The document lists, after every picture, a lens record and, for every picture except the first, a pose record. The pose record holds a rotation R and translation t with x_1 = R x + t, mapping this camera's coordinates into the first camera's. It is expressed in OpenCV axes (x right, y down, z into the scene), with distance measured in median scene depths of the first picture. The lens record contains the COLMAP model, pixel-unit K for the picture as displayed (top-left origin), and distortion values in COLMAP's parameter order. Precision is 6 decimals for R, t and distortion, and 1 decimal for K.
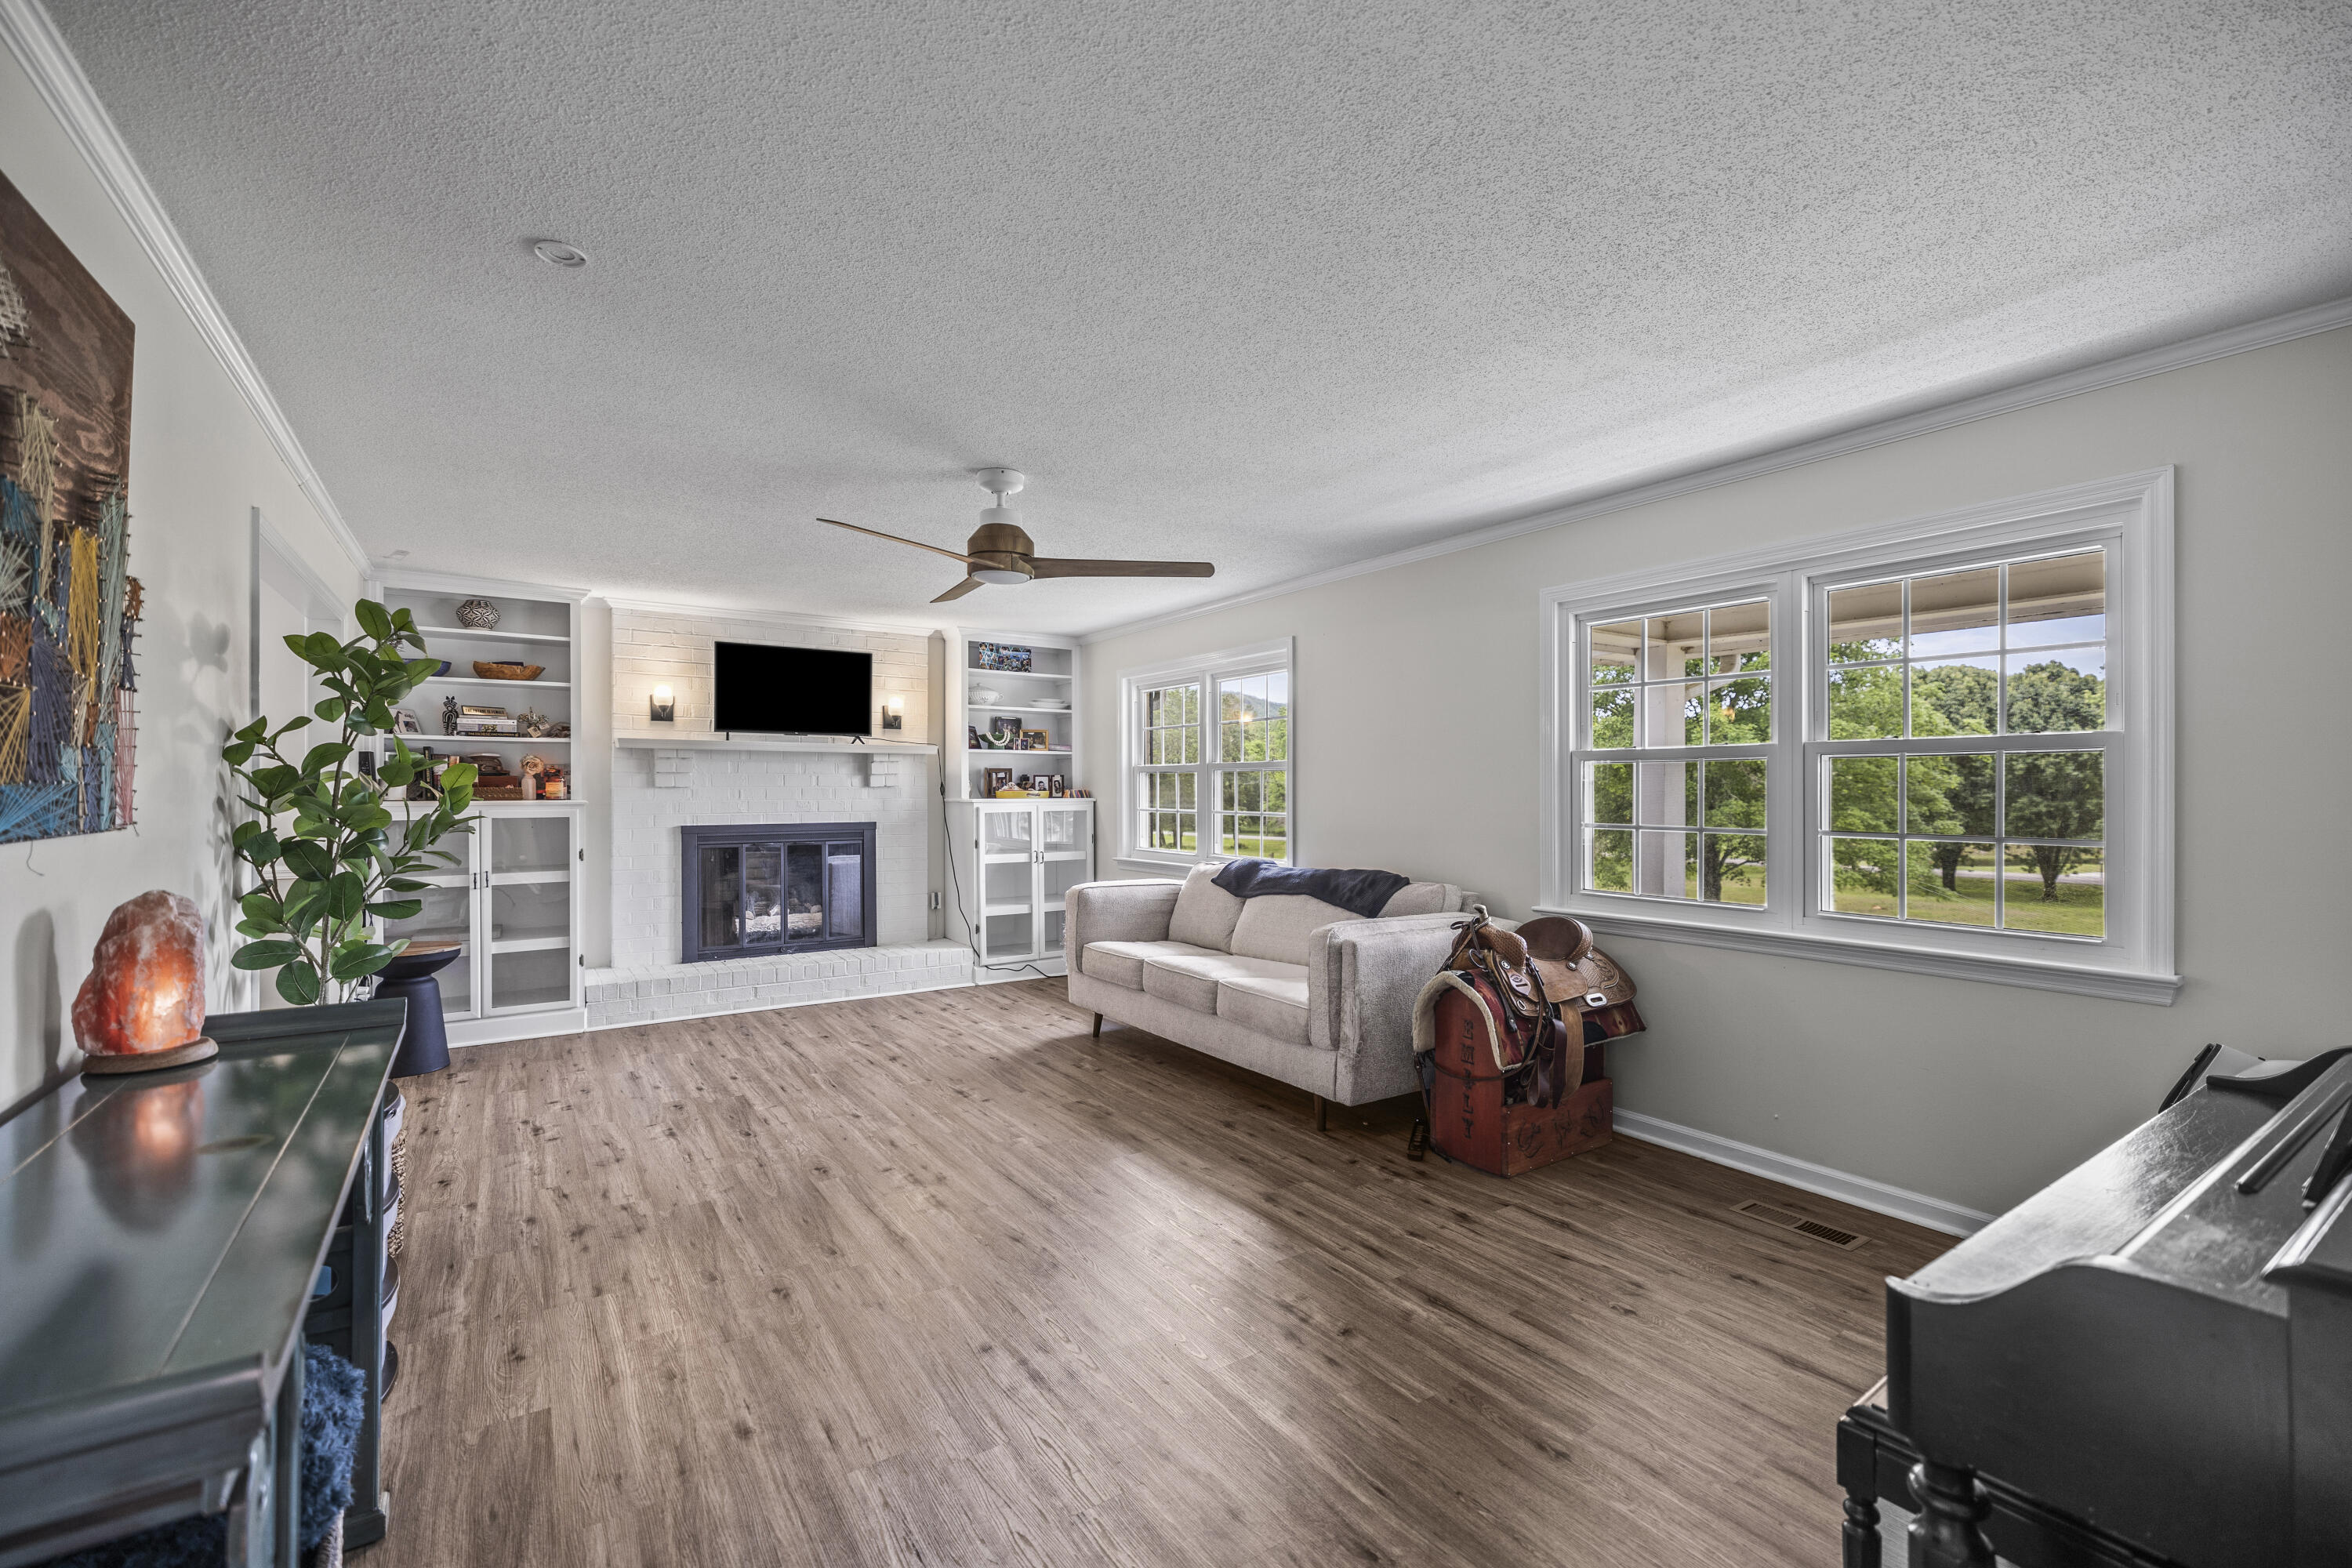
lens RADIAL K [[1005.9, 0, 1178.1], [0, 1005.9, 787.6], [0, 0, 1]] dist [0.003668, 0.000288]
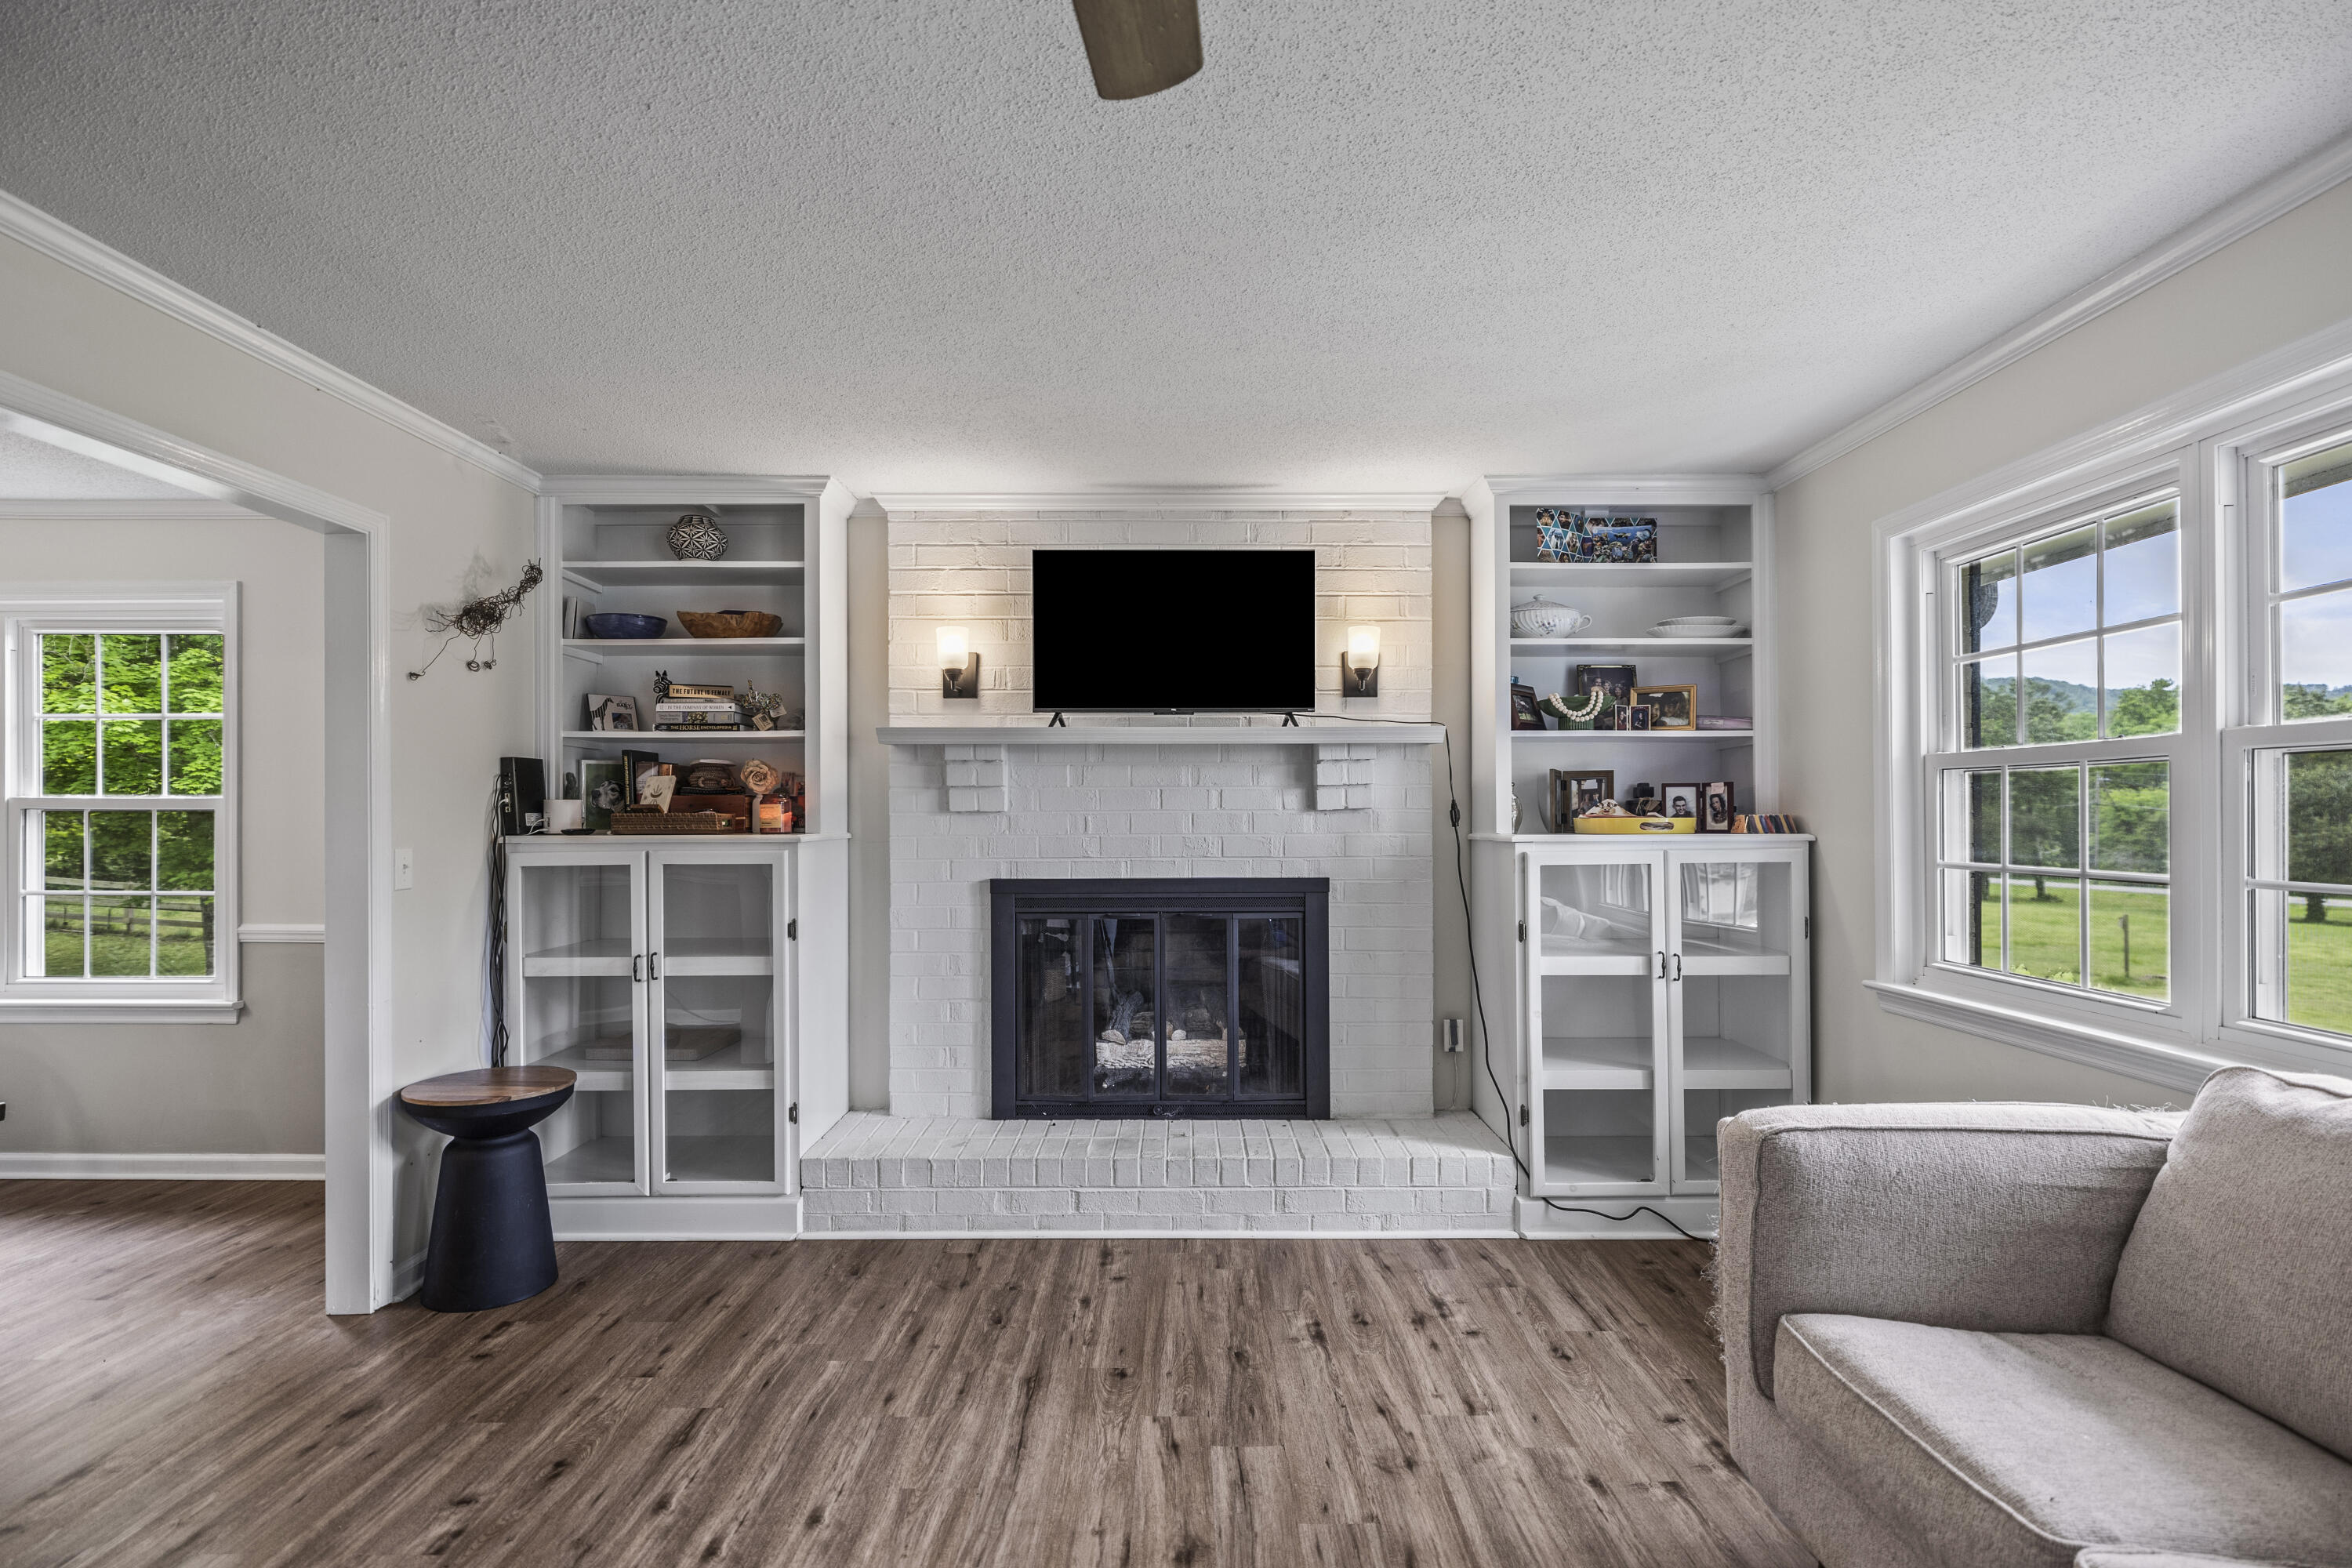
lens RADIAL K [[1102.5, 0, 1190.8], [0, 1102.5, 814.1], [0, 0, 1]] dist [-0.002583, 0.001844]
pose [[0.830608, -0.002831, -0.556850, -0.046589], [0.002848, 0.999996, -0.000835, 0.001831], [0.556850, -0.000892, 0.830613, 0.524083]]
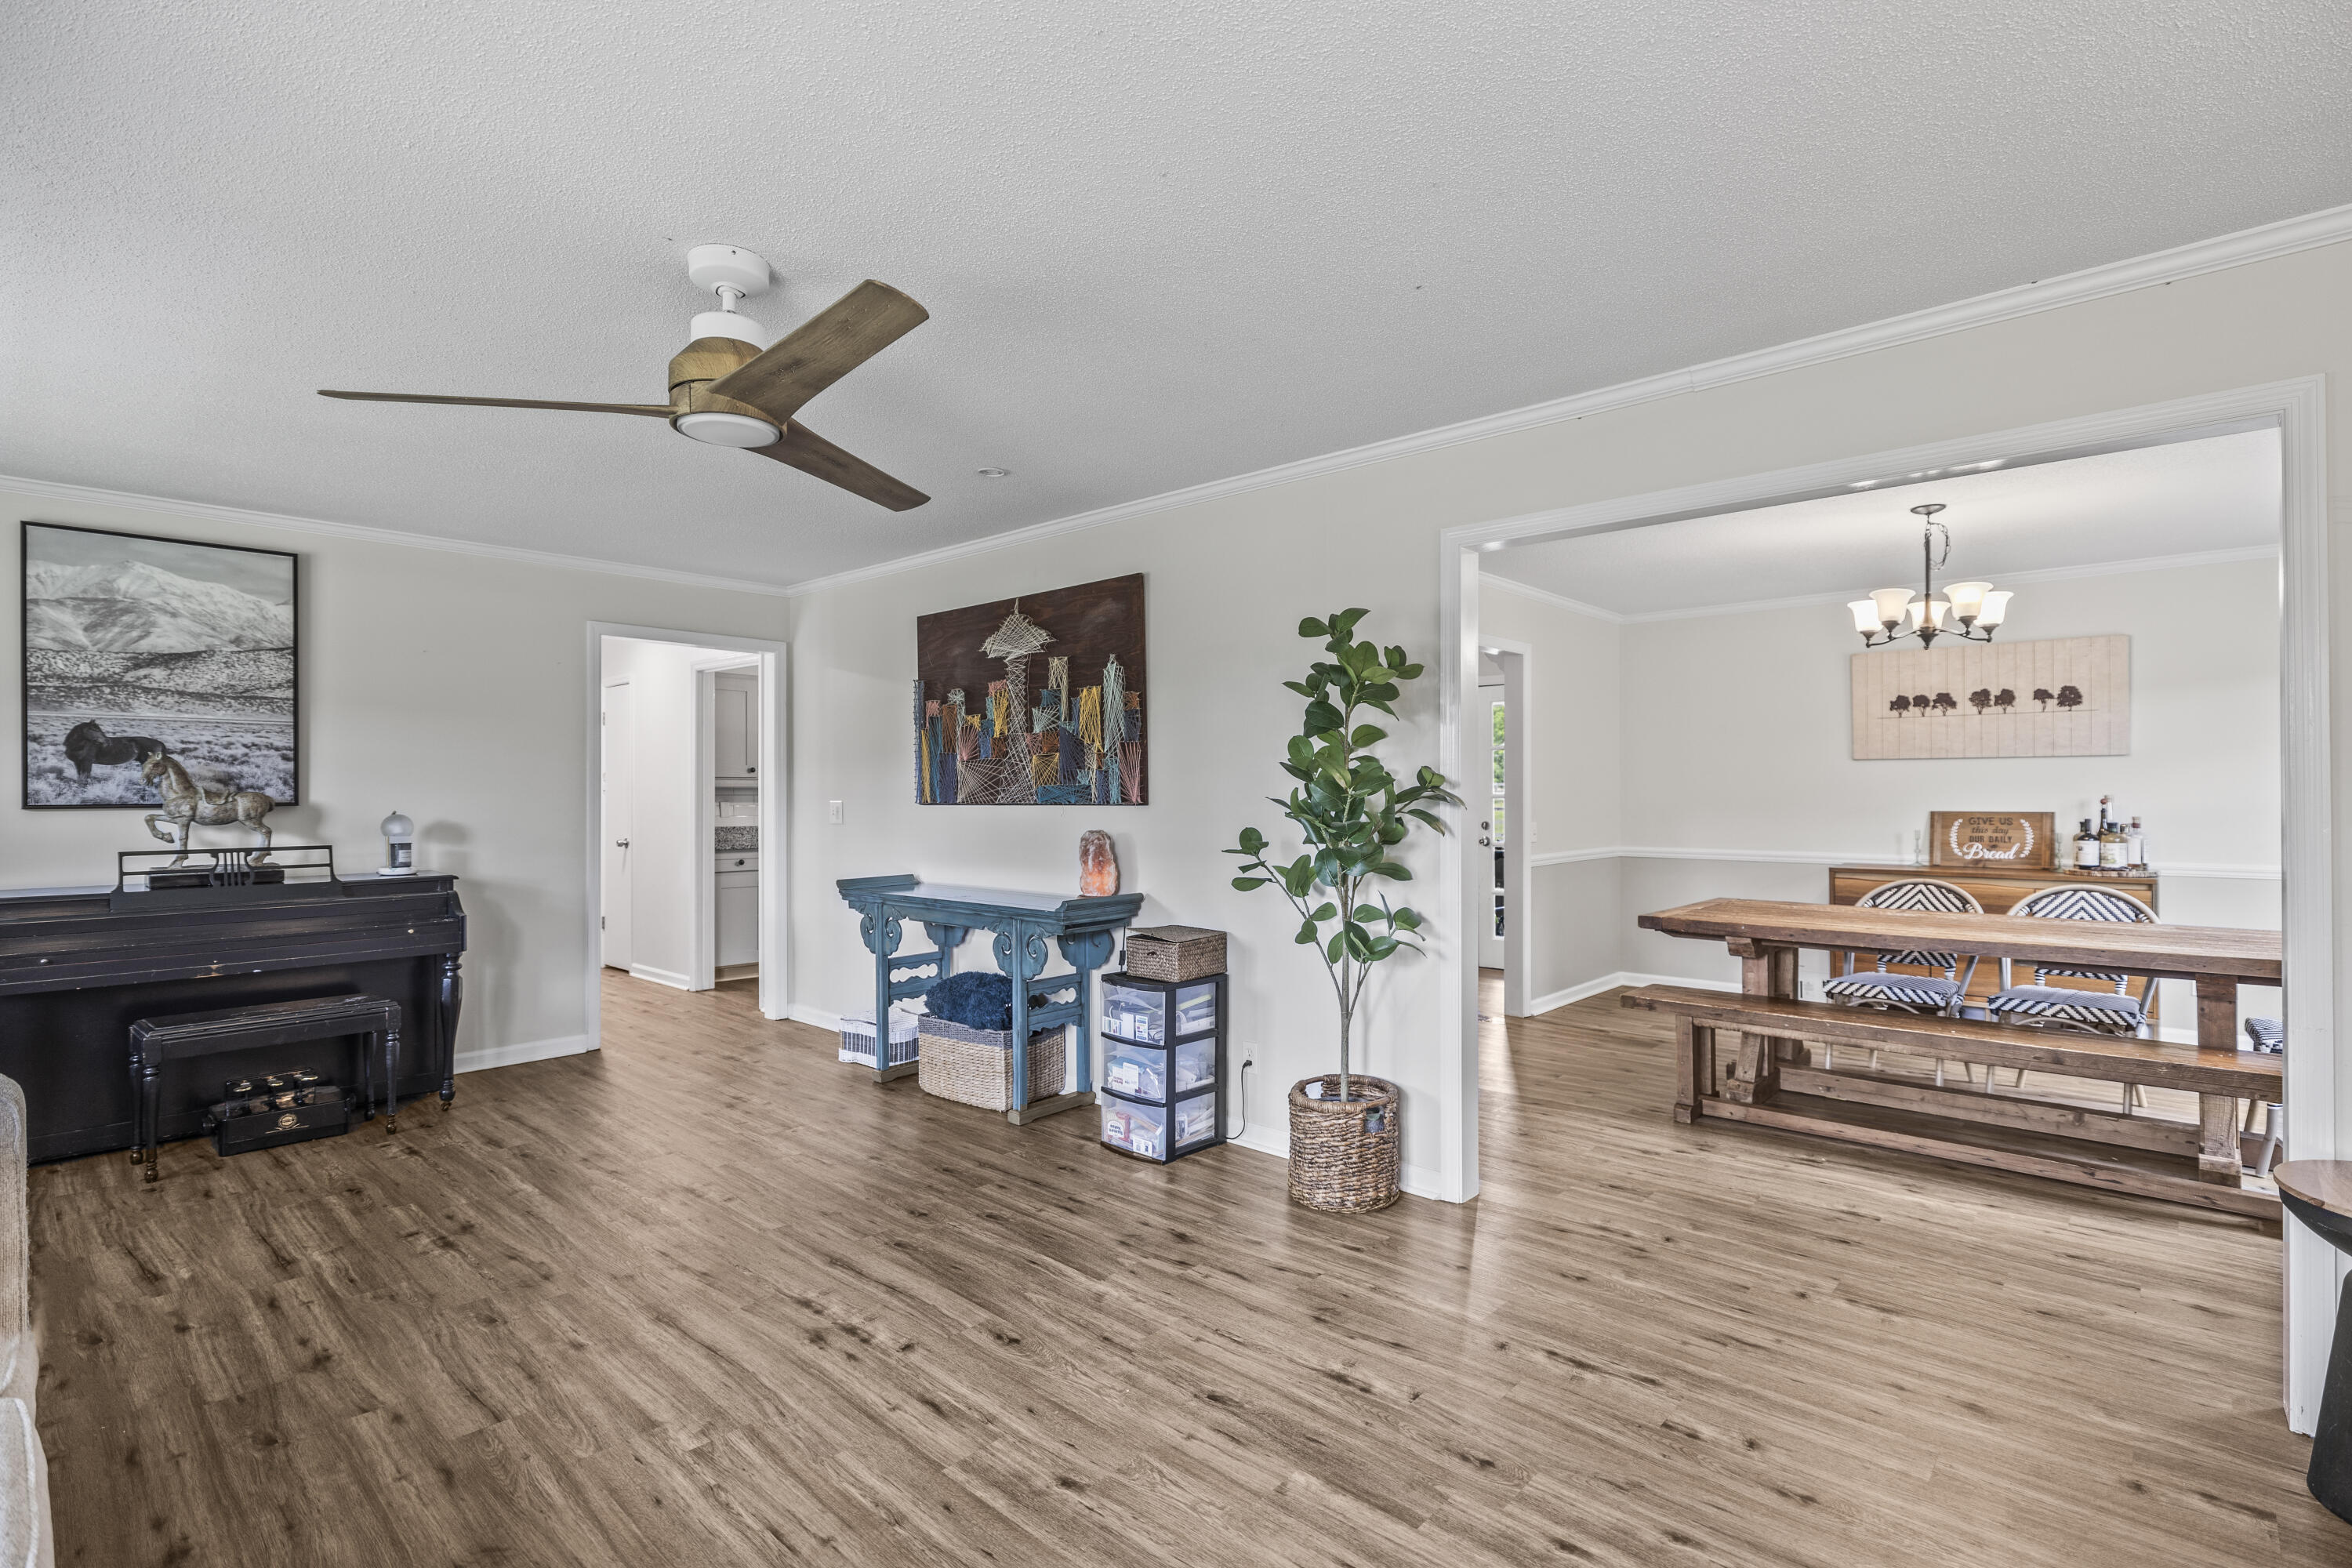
lens RADIAL K [[1102.5, 0, 1176.7], [0, 1102.5, 788.4], [0, 0, 1]] dist [-0.002583, 0.001844]
pose [[-0.971421, 0.001131, -0.237358, -0.160801], [0.002512, 0.999982, -0.005515, 0.005213], [0.237348, -0.005954, -0.971406, 0.979494]]
